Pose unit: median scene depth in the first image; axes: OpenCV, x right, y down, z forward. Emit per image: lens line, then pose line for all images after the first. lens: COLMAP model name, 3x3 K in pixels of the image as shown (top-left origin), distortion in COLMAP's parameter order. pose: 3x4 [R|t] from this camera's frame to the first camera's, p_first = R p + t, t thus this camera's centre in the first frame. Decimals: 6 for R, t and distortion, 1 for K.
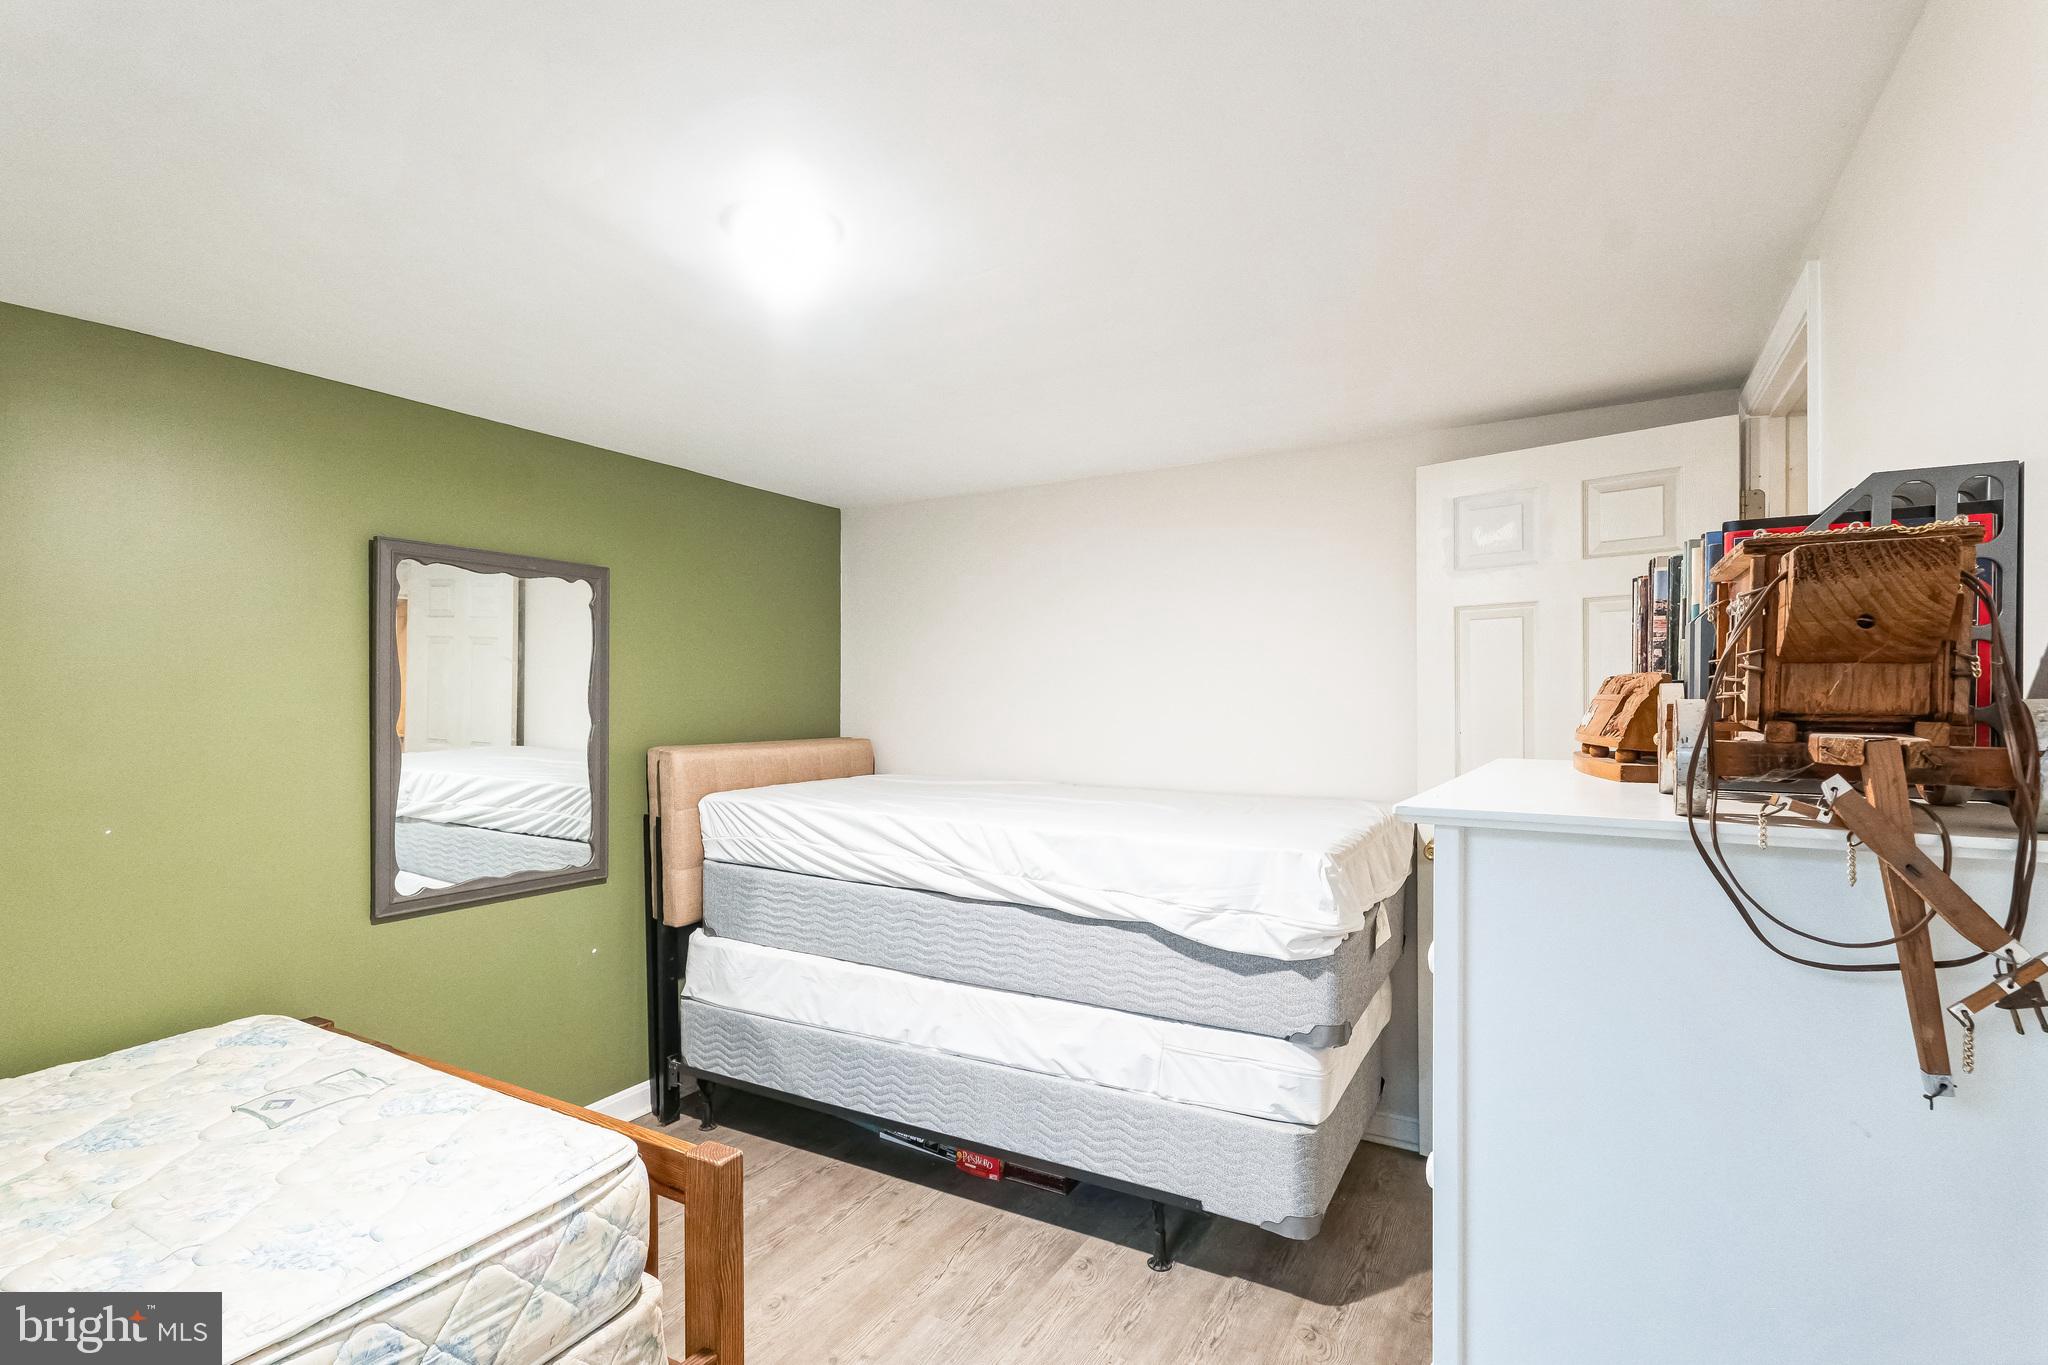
lens RADIAL K [[957.1, 0, 1027.2], [0, 957.1, 695.2], [0, 0, 1]] dist [0.002884, 0.001449]
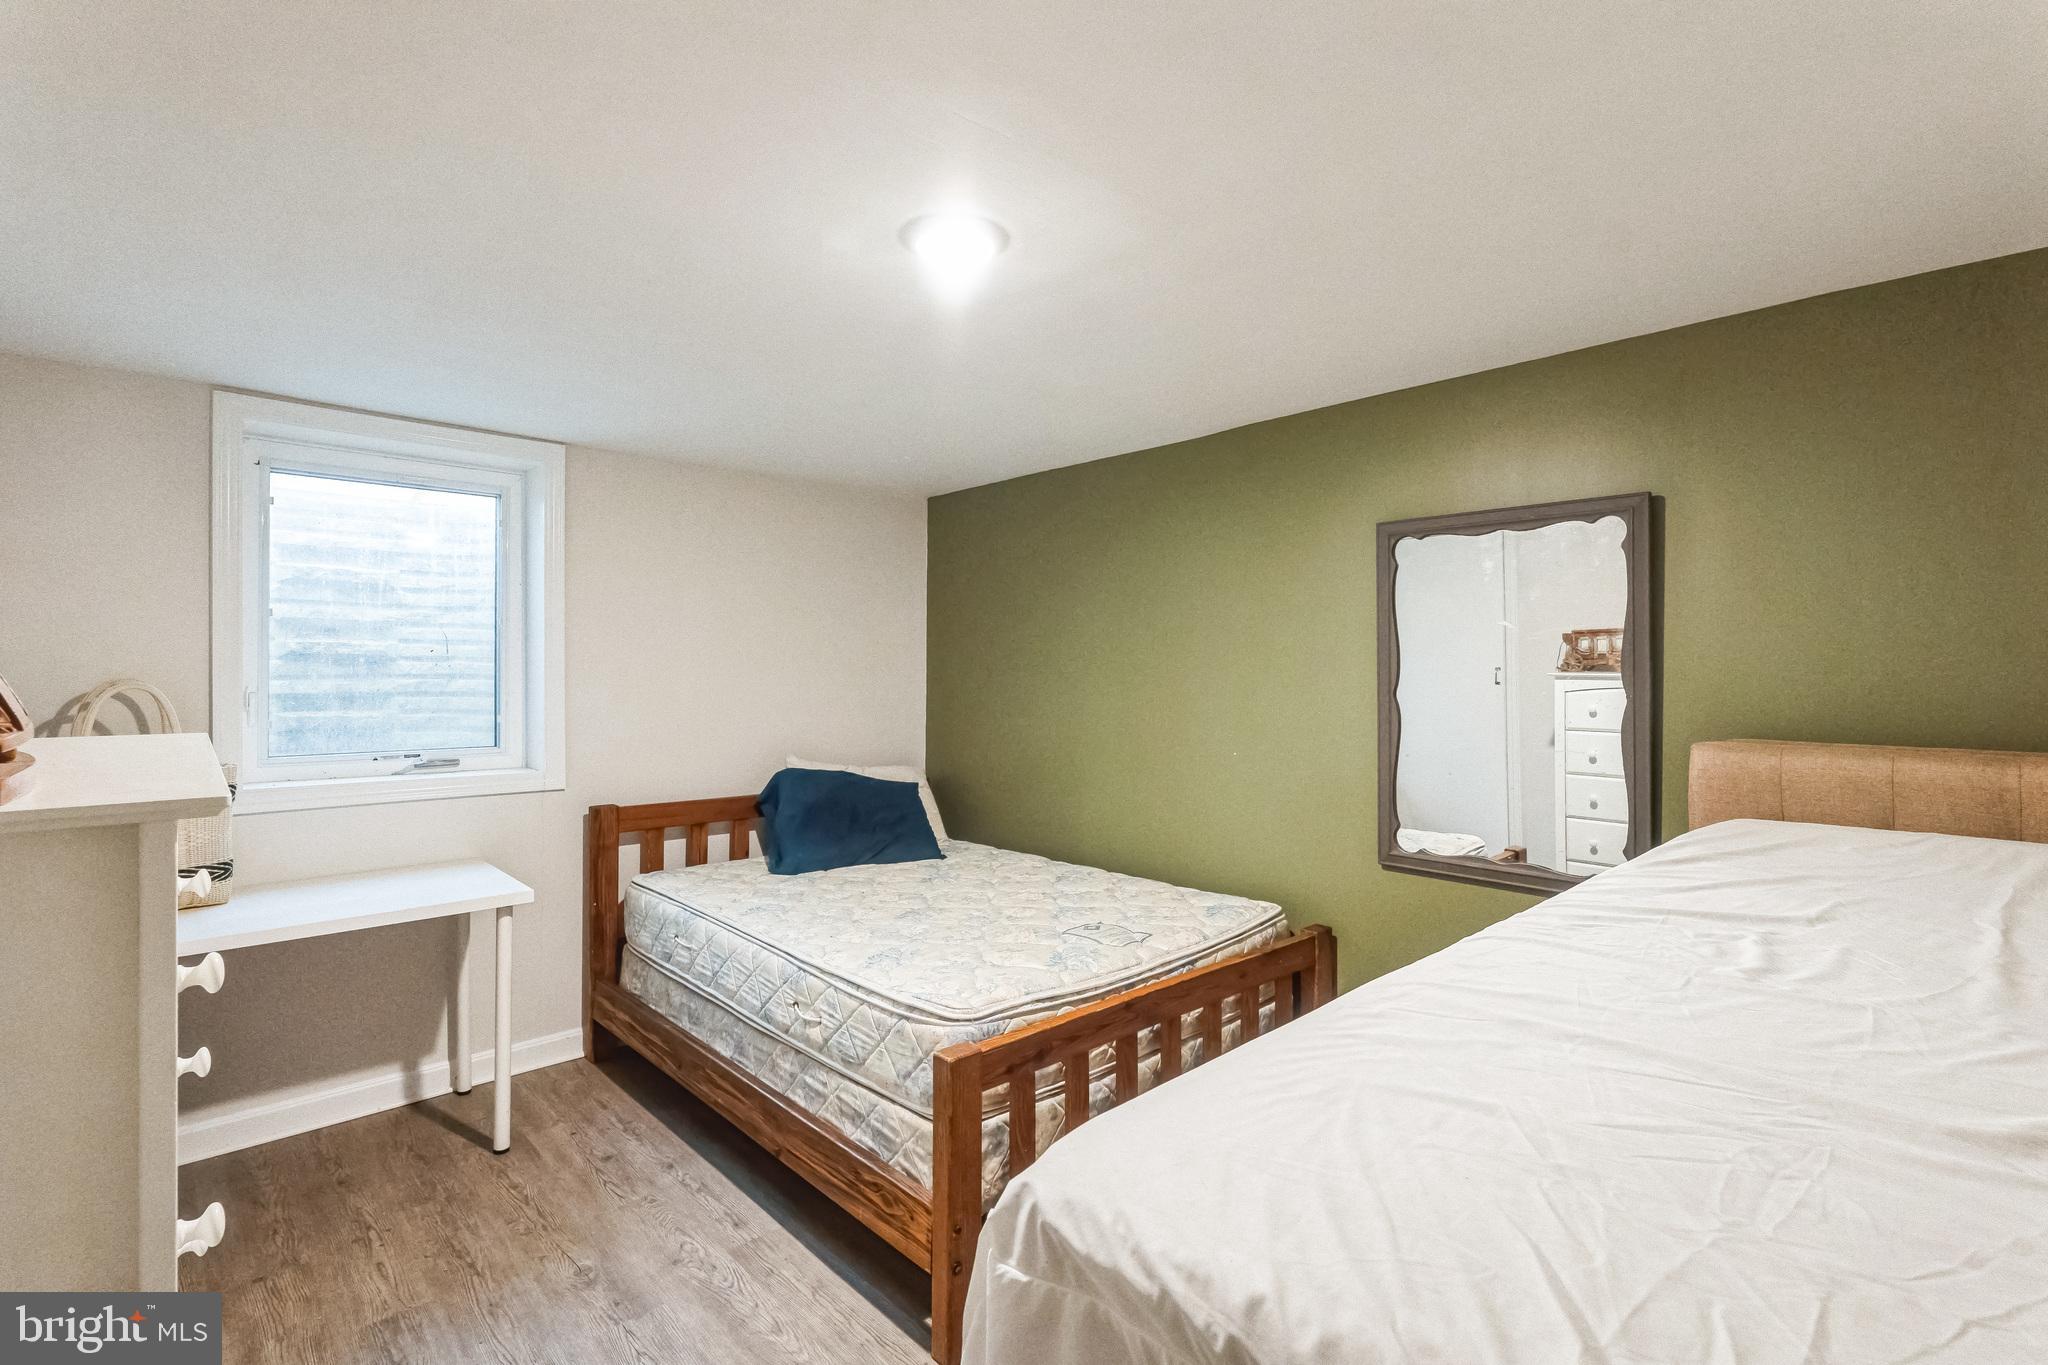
lens RADIAL K [[957.1, 0, 1027.4], [0, 957.1, 675.4], [0, 0, 1]] dist [0.002884, 0.001449]
pose [[-0.288255, -0.002254, -0.957551, 0.857783], [0.000334, 0.999997, -0.002454, 0.023103], [0.957554, -0.001027, -0.288253, 1.575459]]
